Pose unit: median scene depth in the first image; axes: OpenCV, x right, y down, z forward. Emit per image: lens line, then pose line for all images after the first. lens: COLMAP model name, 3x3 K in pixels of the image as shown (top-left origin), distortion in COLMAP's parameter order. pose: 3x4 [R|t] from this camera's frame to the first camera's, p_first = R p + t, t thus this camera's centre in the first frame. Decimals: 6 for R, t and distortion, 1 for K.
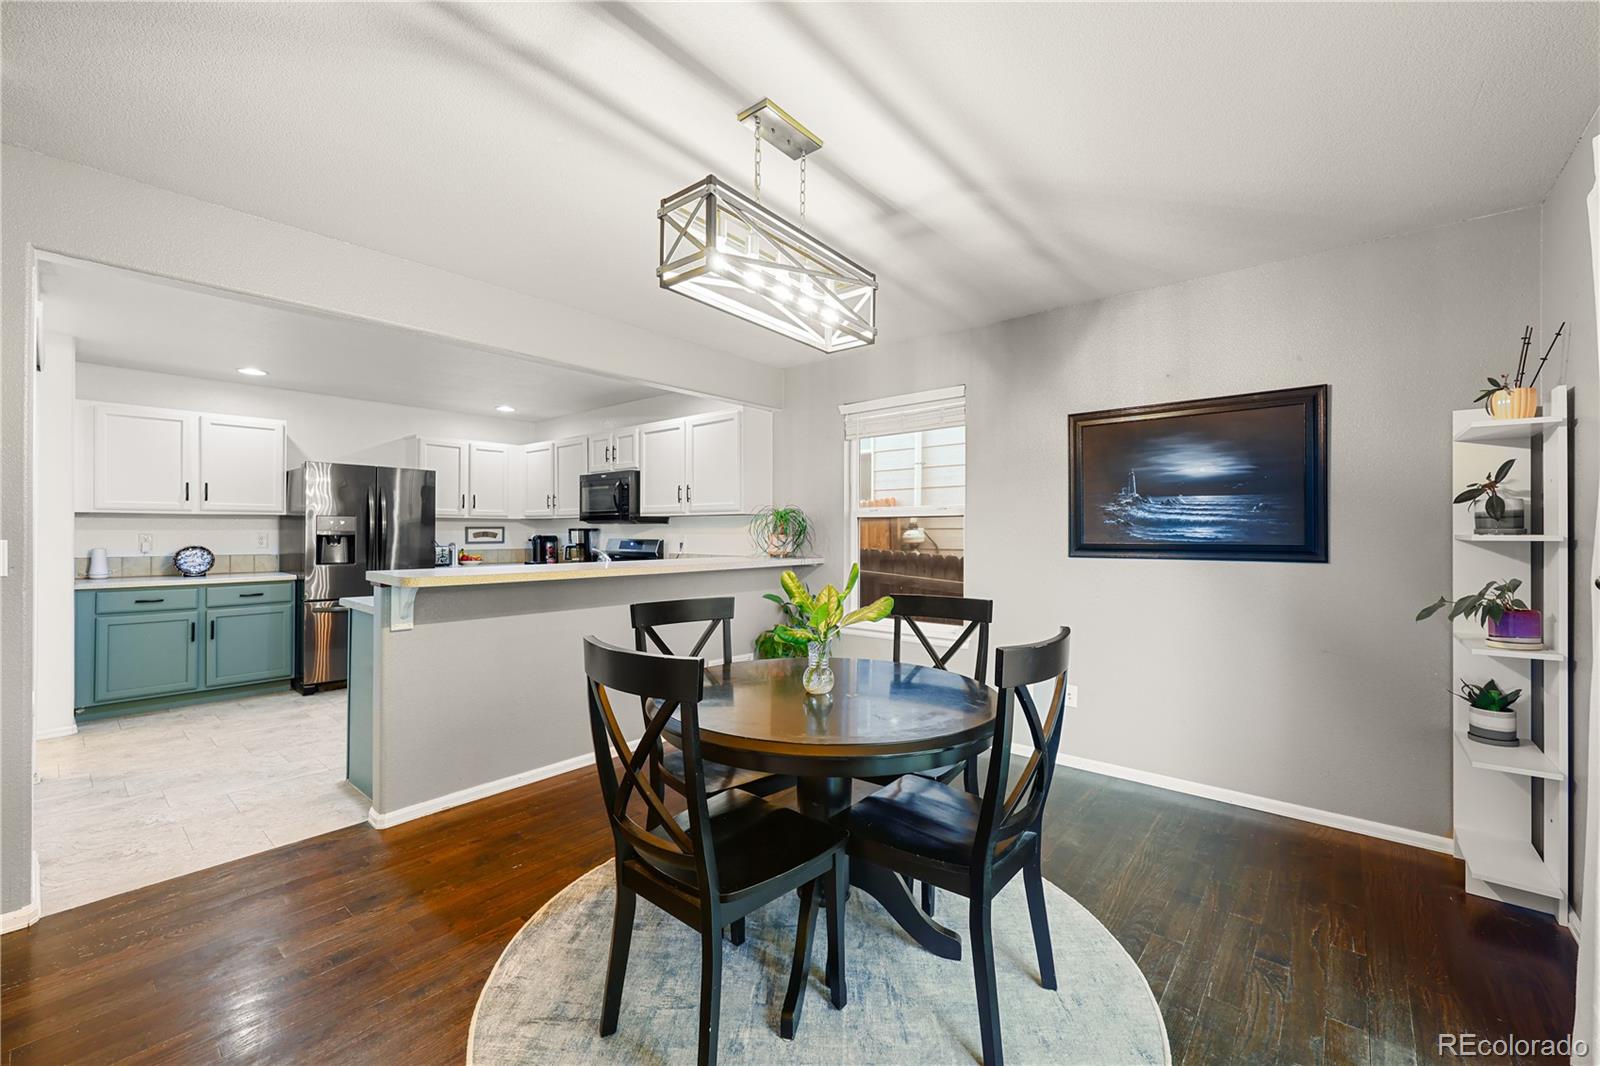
lens RADIAL K [[643.6, 0, 802.0], [0, 643.6, 531.0], [0, 0, 1]] dist [-0.000126, 0.000989]
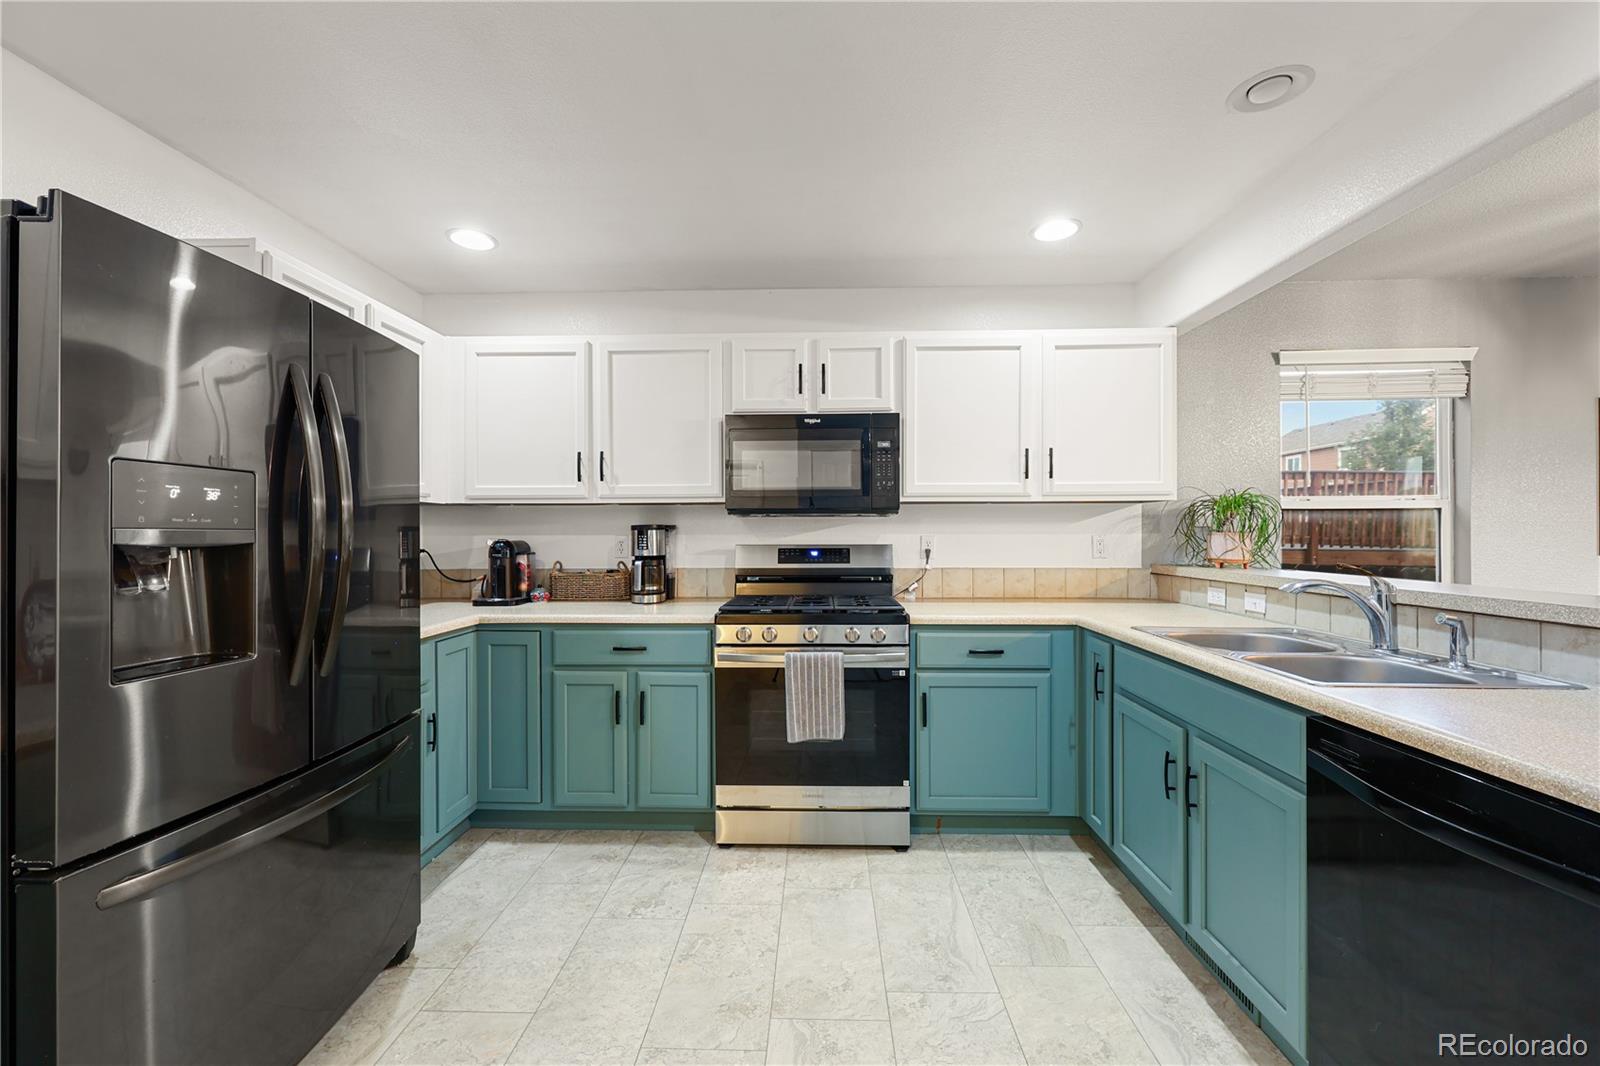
lens RADIAL K [[643.6, 0, 801.4], [0, 643.6, 533.4], [0, 0, 1]] dist [-0.000126, 0.000989]
pose [[0.783627, -0.004867, 0.621212, -0.750993], [0.003683, 0.999988, 0.003189, 0.001967], [-0.621221, -0.000211, 0.783636, 0.728496]]
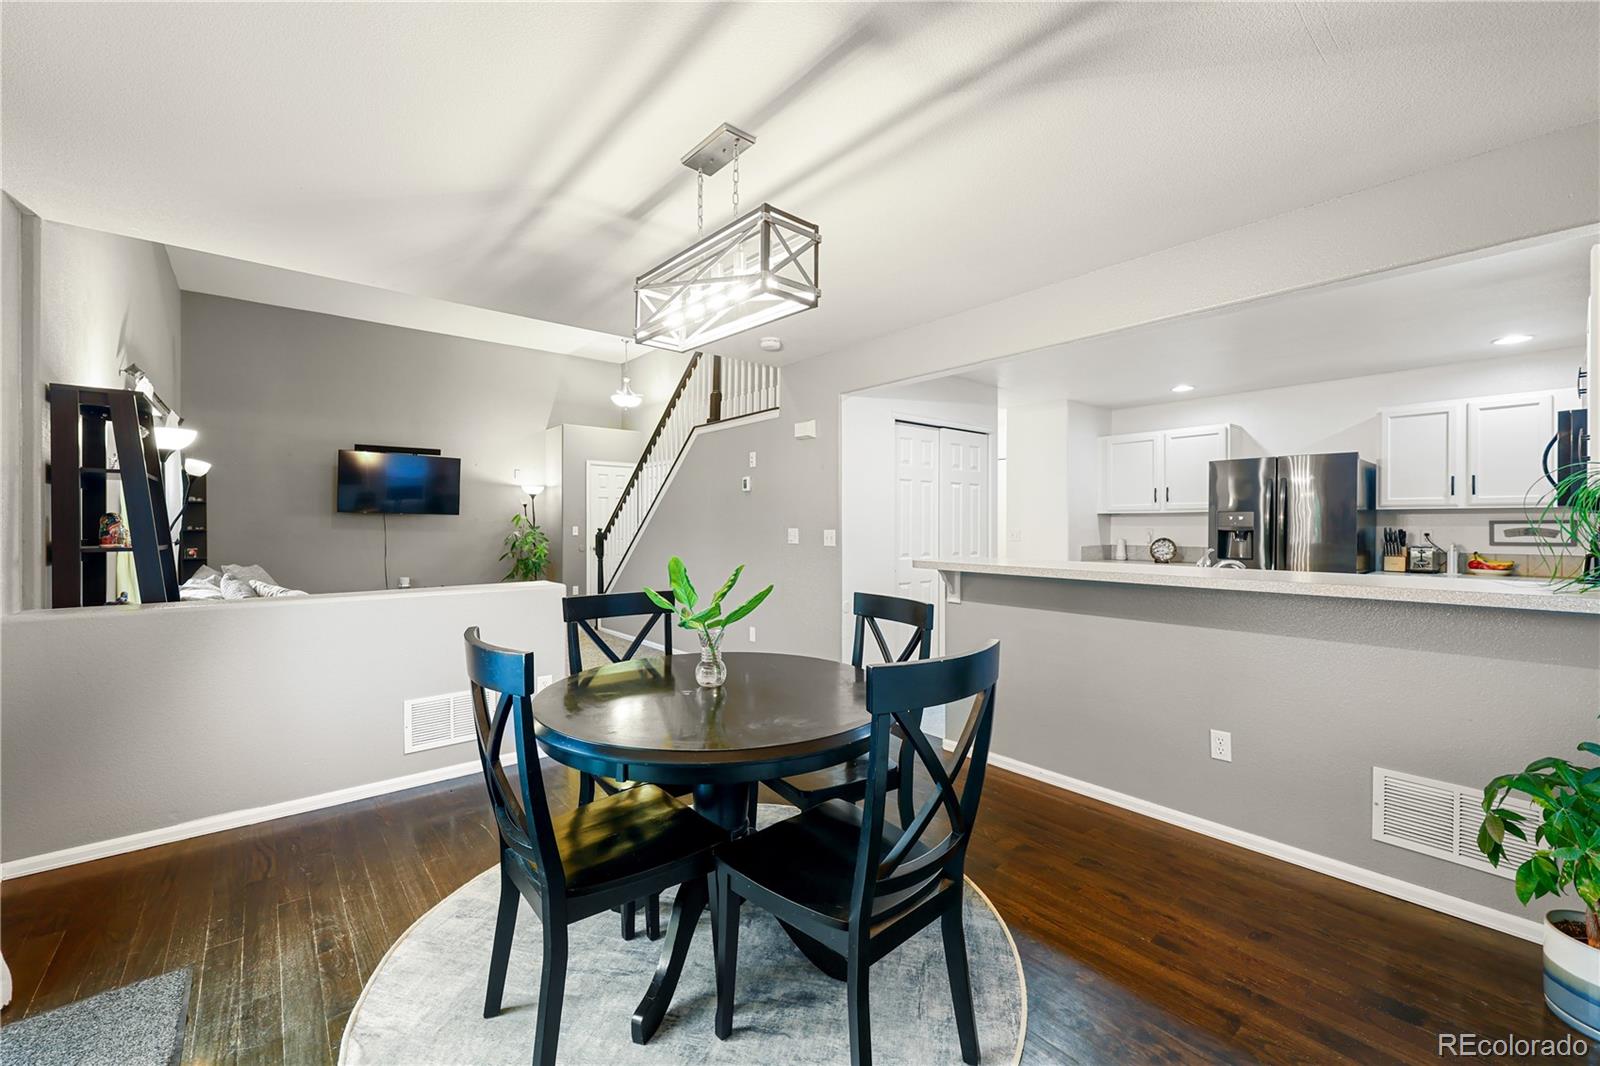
lens RADIAL K [[643.6, 0, 802.3], [0, 643.6, 527.3], [0, 0, 1]] dist [-0.000126, 0.000989]
pose [[-0.167321, 0.000366, -0.985902, 0.411523], [-0.001662, 0.999998, 0.000653, 0.002044], [0.985901, 0.001748, -0.167320, 0.541996]]
